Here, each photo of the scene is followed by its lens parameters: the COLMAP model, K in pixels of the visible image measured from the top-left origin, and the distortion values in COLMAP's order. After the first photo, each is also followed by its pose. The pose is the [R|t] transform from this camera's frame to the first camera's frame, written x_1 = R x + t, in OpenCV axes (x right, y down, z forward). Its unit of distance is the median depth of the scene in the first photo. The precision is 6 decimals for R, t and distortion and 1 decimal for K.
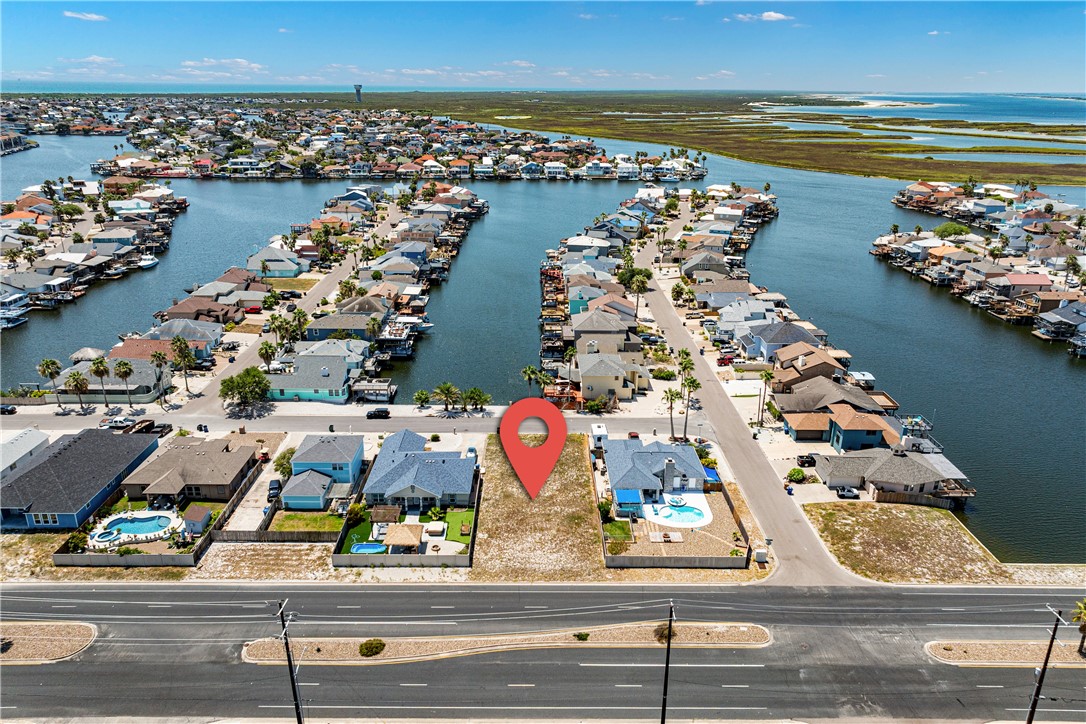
lens RADIAL K [[766.3, 0, 541.5], [0, 766.3, 352.1], [0, 0, 1]] dist [0.010498, -0.000848]
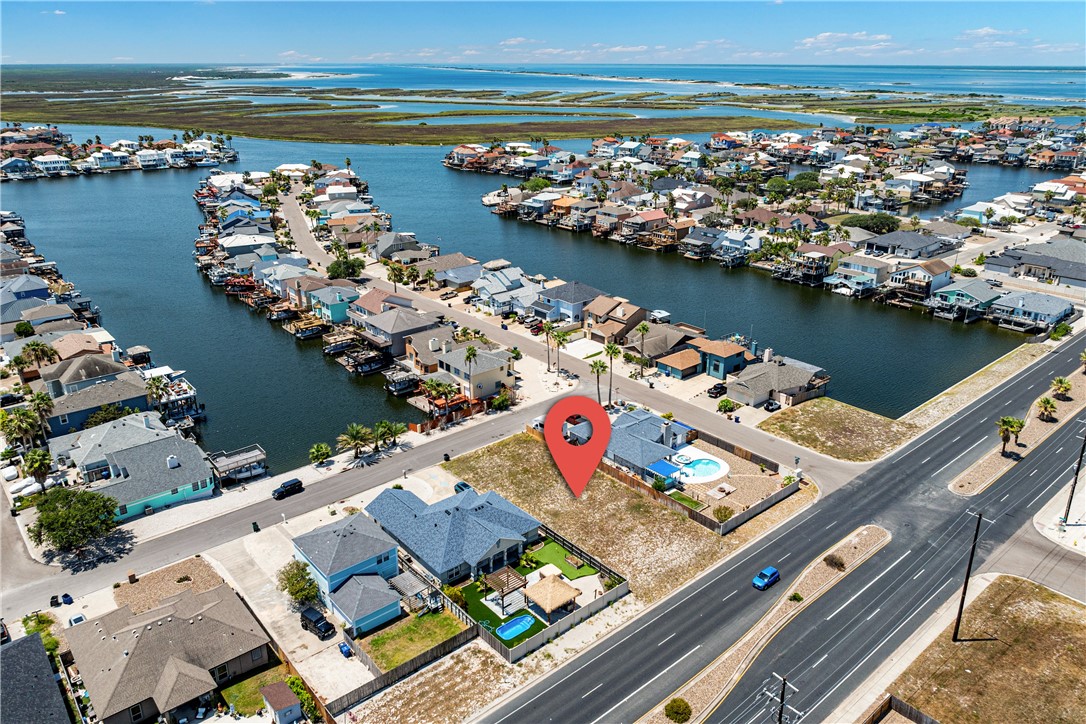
lens RADIAL K [[767.7, 0, 543.0], [0, 767.7, 362.0], [0, 0, 1]] dist [0.006797, -0.011224]
pose [[0.763853, -0.244442, 0.597308, -0.363829], [0.218417, 0.968798, 0.117154, -0.062667], [-0.607308, 0.040974, 0.793409, 0.186676]]
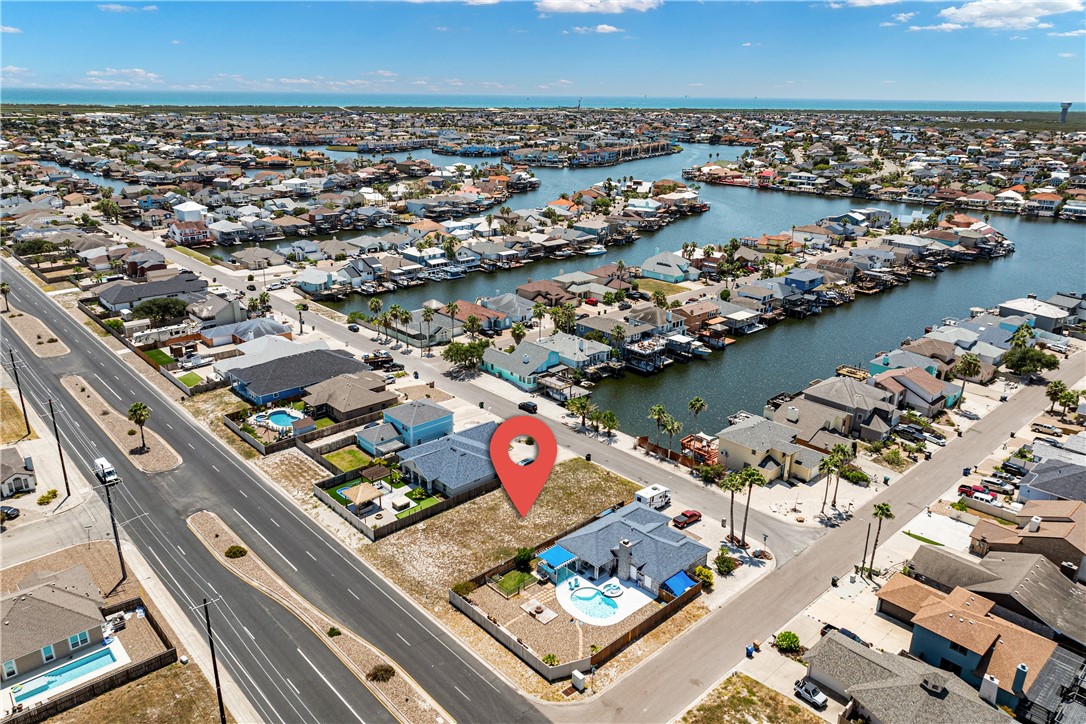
lens RADIAL K [[762.4, 0, 544.2], [0, 762.4, 359.6], [0, 0, 1]] dist [0.002714, -0.006361]
pose [[0.672375, 0.242575, -0.699335, 0.423095], [-0.249043, 0.963834, 0.094878, -0.071014], [0.697057, 0.110371, 0.708470, 0.215210]]
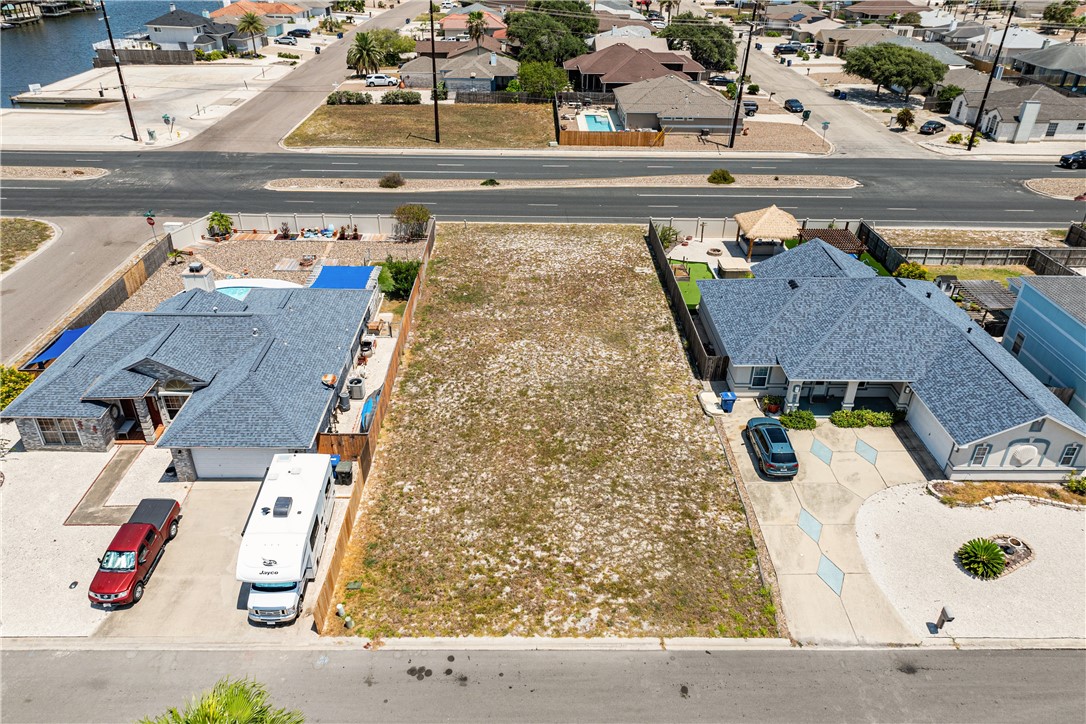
lens RADIAL K [[762.4, 0, 544.2], [0, 762.4, 359.6], [0, 0, 1]] dist [0.002714, -0.006361]
pose [[-0.999531, -0.021408, -0.021894, 0.002922], [-0.030545, 0.646778, 0.762066, -0.078963], [-0.002154, 0.762377, -0.647129, 0.841656]]
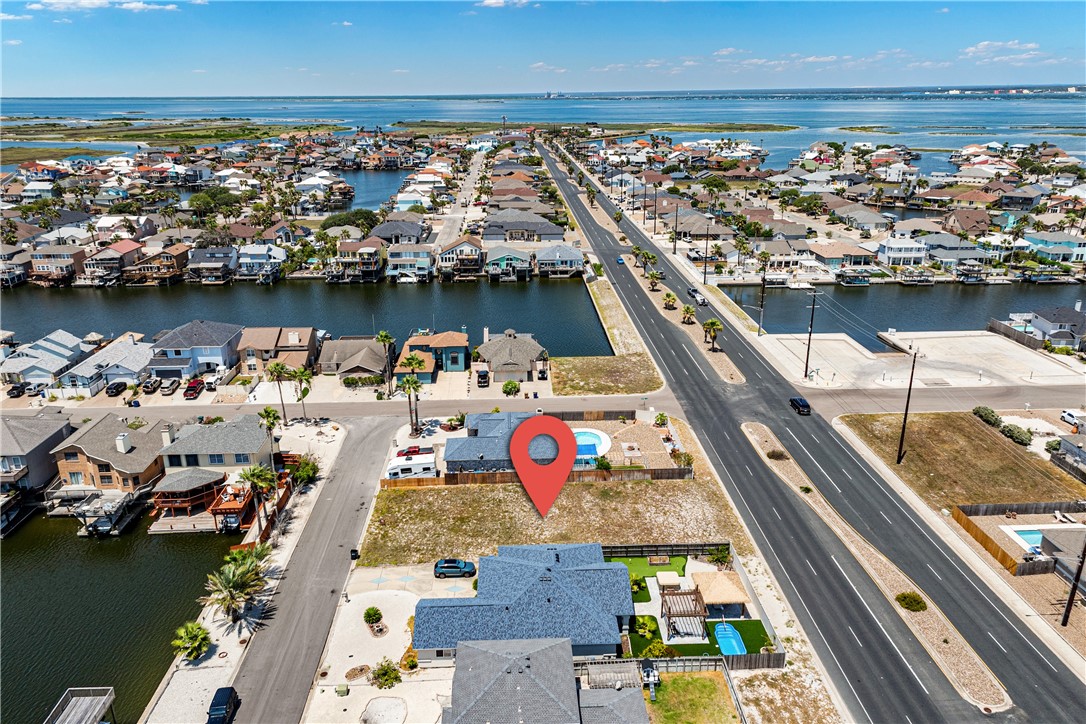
lens RADIAL K [[765.1, 0, 544.1], [0, 765.1, 400.1], [0, 0, 1]] dist [0.003618, -0.003466]
pose [[-0.035769, -0.383454, 0.922867, -0.448308], [0.332513, 0.866276, 0.372828, -0.139726], [-0.942420, 0.320201, 0.096518, 0.595062]]
